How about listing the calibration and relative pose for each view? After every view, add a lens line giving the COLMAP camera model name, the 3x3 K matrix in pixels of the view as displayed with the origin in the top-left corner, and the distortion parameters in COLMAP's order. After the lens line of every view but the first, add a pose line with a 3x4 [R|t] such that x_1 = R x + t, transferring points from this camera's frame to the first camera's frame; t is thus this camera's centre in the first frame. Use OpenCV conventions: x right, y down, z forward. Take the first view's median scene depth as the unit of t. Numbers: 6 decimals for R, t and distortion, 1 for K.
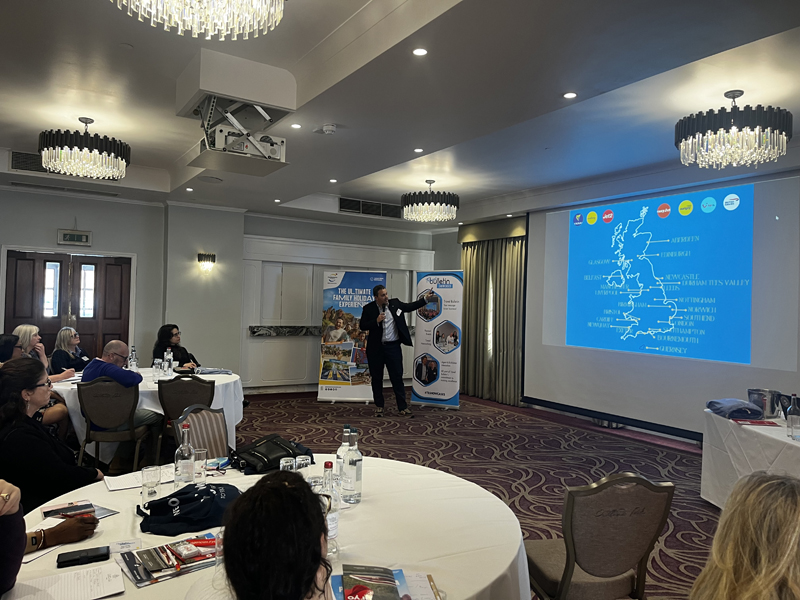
lens RADIAL K [[602.8, 0, 406.5], [0, 602.8, 294.5], [0, 0, 1]] dist [0.079012, -0.119409]
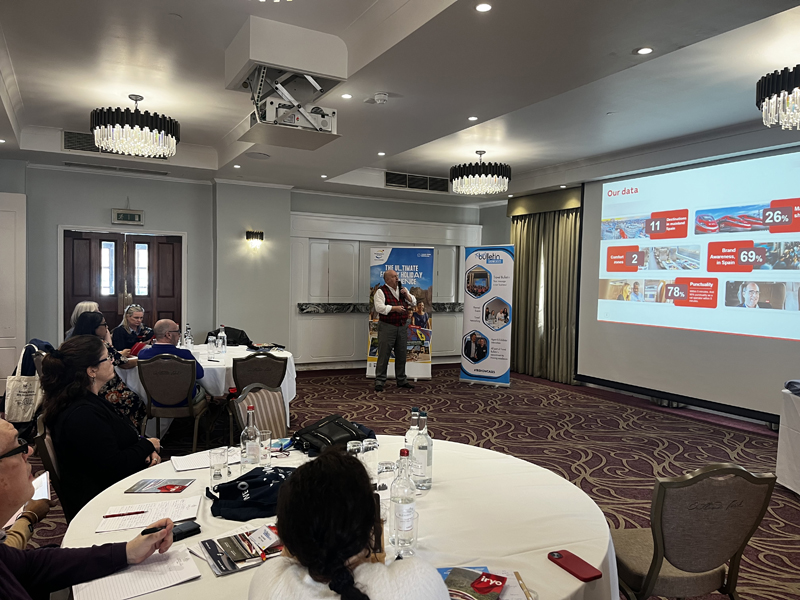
lens RADIAL K [[603.6, 0, 401.9], [0, 603.6, 303.8], [0, 0, 1]] dist [0.070882, -0.110981]
pose [[0.997148, -0.004636, -0.075334, -0.015186], [0.008768, 0.998469, 0.054609, -0.000318], [0.074965, -0.055114, 0.995662, 0.019065]]
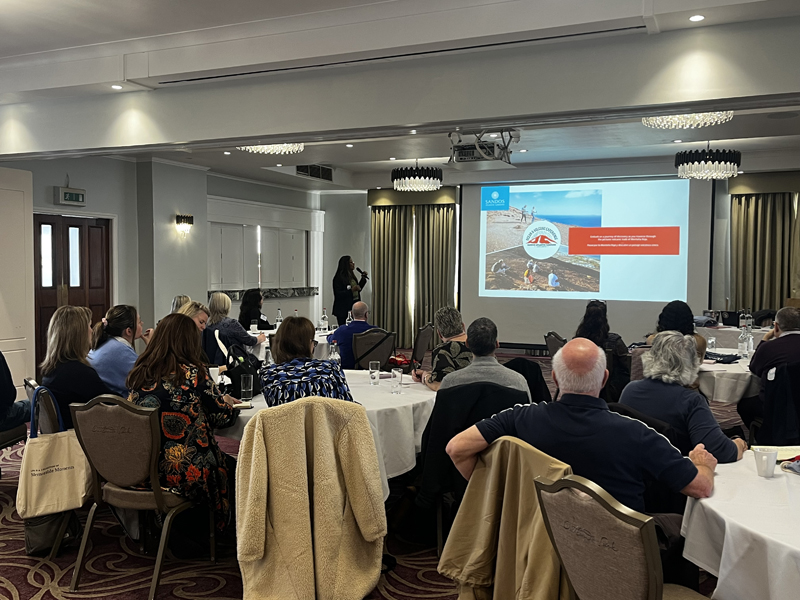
lens RADIAL K [[768.6, 0, 414.1], [0, 768.6, 308.4], [0, 0, 1]] dist [0.051738, -0.027458]
pose [[0.829918, -0.051405, 0.555512, -0.862985], [0.006666, 0.996589, 0.082261, -0.024099], [-0.557846, -0.064567, 0.827429, -0.239121]]
